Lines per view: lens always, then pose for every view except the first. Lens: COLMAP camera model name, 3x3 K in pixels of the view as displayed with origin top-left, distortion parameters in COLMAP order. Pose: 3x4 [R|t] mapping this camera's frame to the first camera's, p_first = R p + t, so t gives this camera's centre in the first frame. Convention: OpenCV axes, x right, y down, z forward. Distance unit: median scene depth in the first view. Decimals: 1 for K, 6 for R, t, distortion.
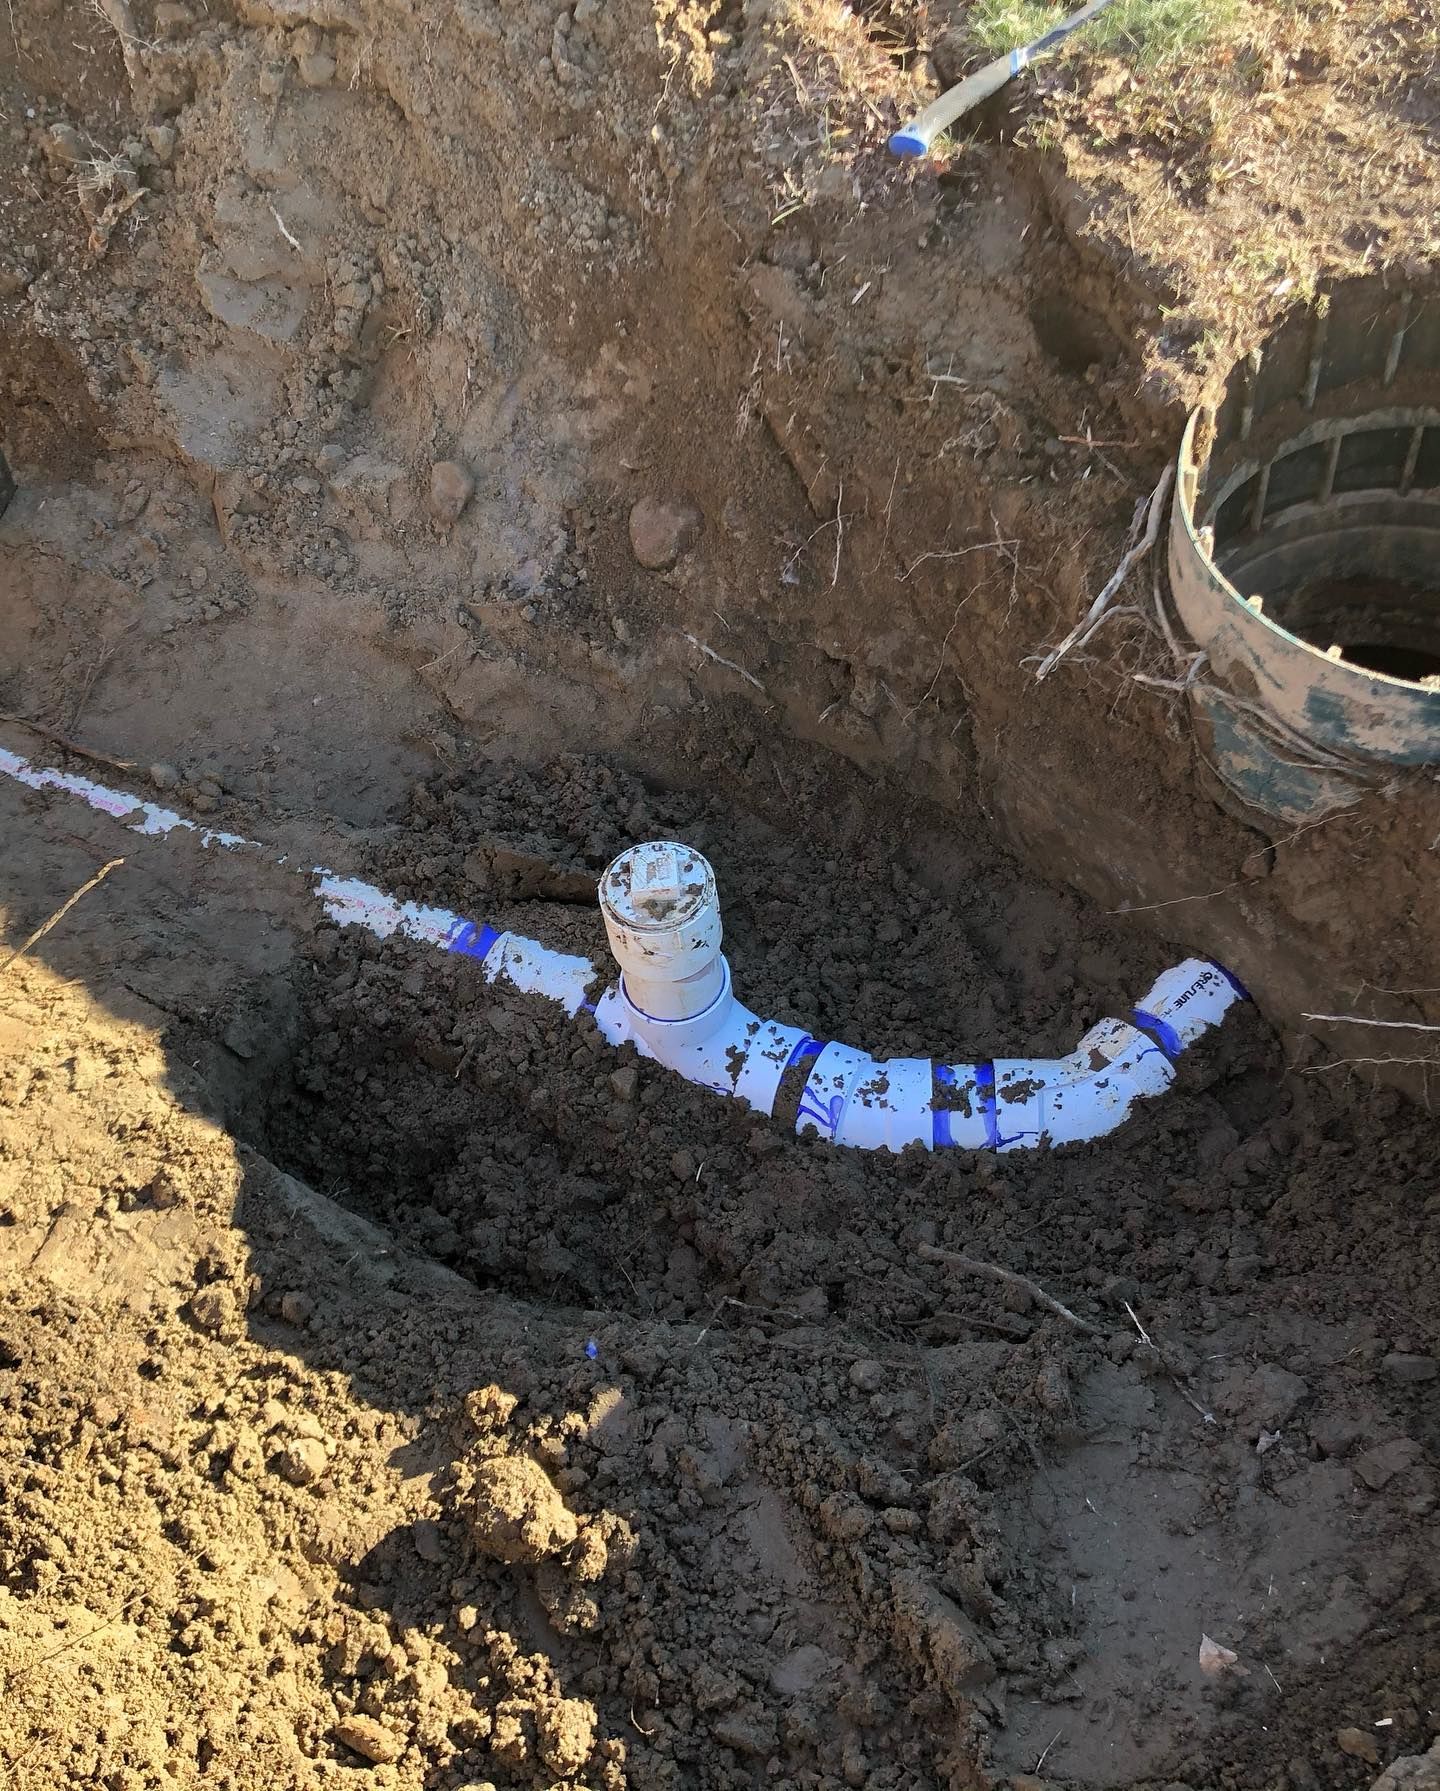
lens RADIAL K [[1660.1, 0, 720.0], [0, 1660.1, 895.5], [0, 0, 1]] dist [0.015006, -0.004782]
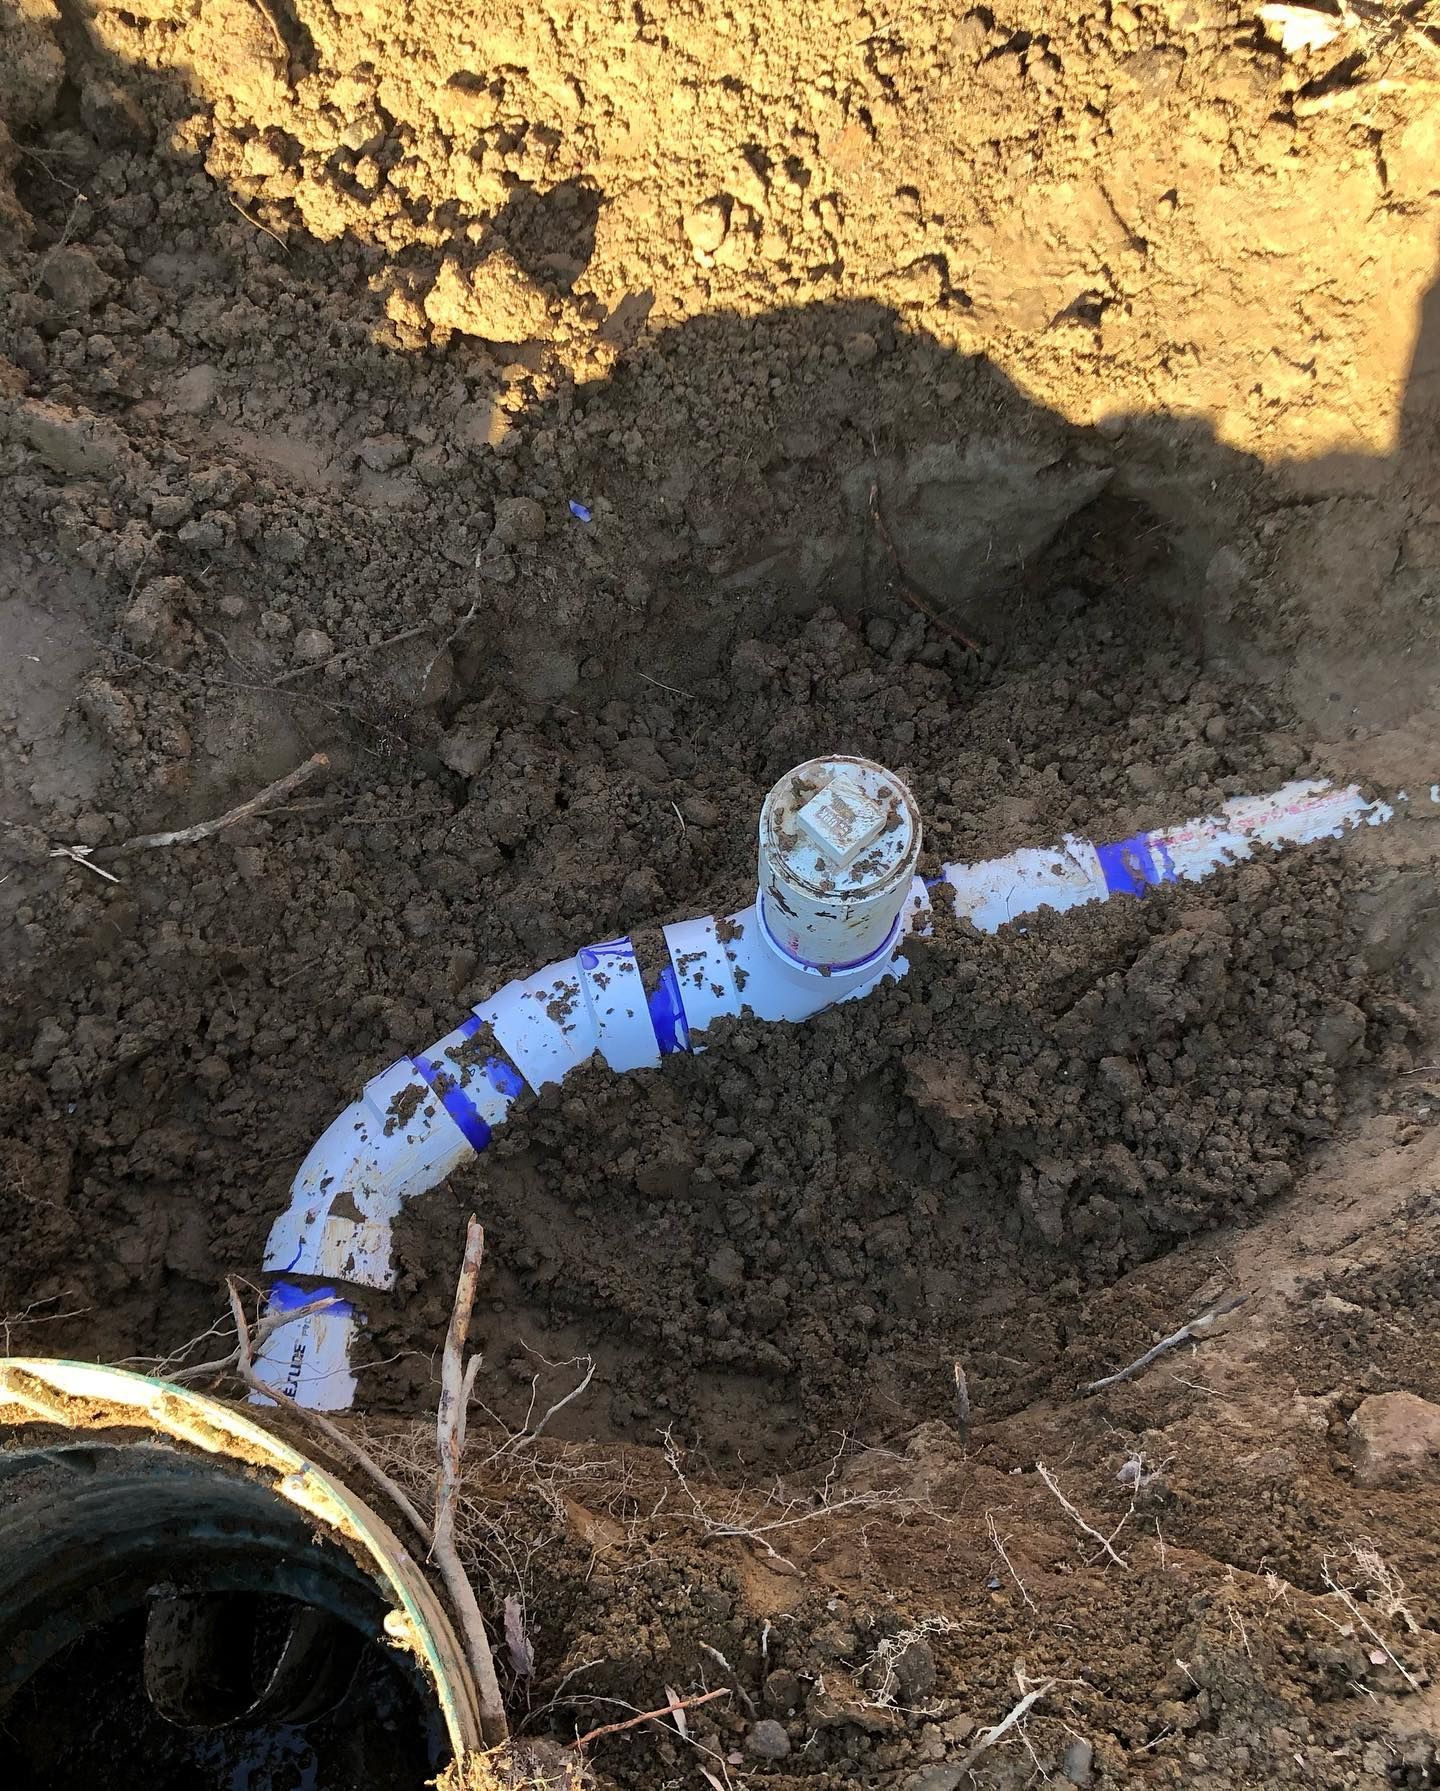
lens RADIAL K [[1660.1, 0, 720.0], [0, 1660.1, 895.5], [0, 0, 1]] dist [0.015006, -0.004782]
pose [[-0.761022, 0.638919, -0.112378, 0.092889], [-0.494410, -0.459071, 0.738115, -0.482097], [0.420006, 0.617282, 0.665250, 0.483537]]
